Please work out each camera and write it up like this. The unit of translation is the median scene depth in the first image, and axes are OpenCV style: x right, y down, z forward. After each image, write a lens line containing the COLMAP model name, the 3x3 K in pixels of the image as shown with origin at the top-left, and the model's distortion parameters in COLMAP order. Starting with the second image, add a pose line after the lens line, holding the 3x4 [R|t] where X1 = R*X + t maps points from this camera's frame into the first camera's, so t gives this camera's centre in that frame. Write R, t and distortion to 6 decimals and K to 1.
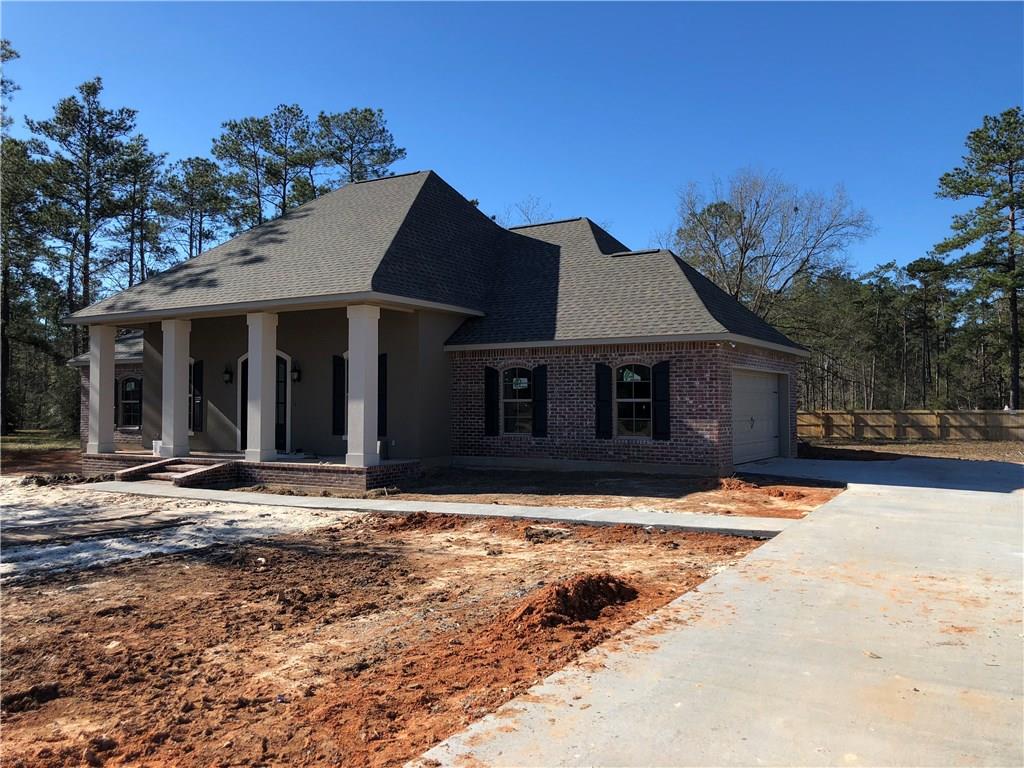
lens RADIAL K [[853.5, 0, 513.4], [0, 853.5, 383.1], [0, 0, 1]] dist [0.029205, -0.026291]
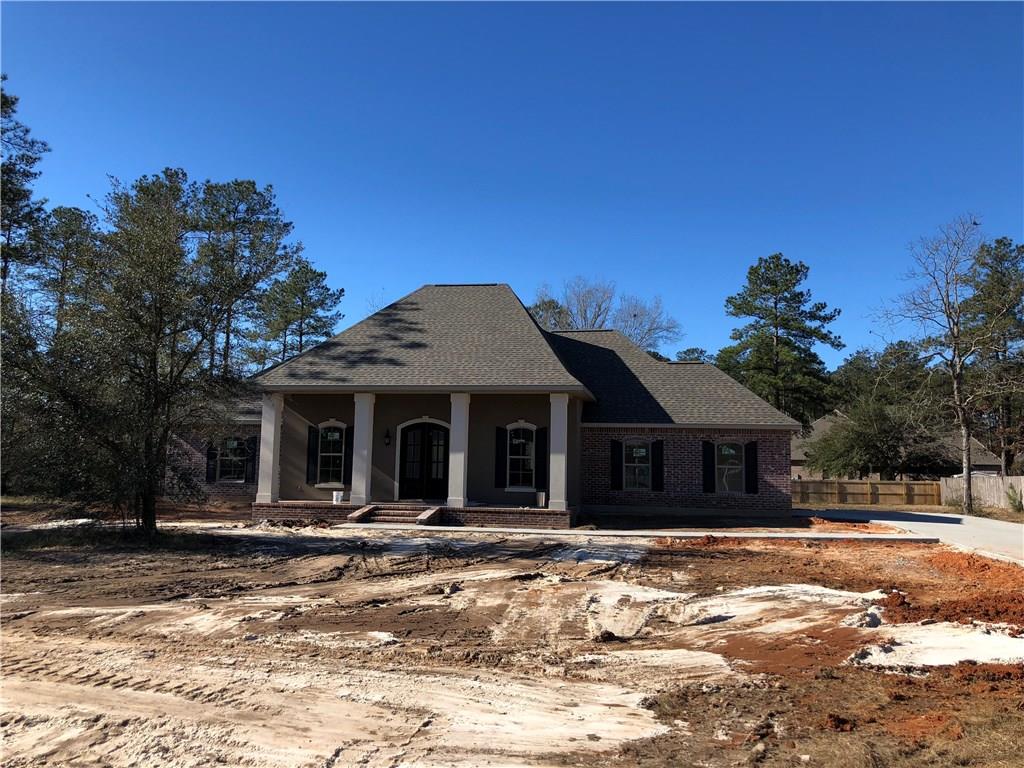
lens RADIAL K [[853.5, 0, 510.7], [0, 853.5, 386.2], [0, 0, 1]] dist [0.029205, -0.026291]
pose [[0.938323, 0.055925, 0.341208, -0.681021], [-0.031112, 0.996486, -0.077768, 0.007413], [-0.344358, 0.062356, 0.936765, -0.254995]]
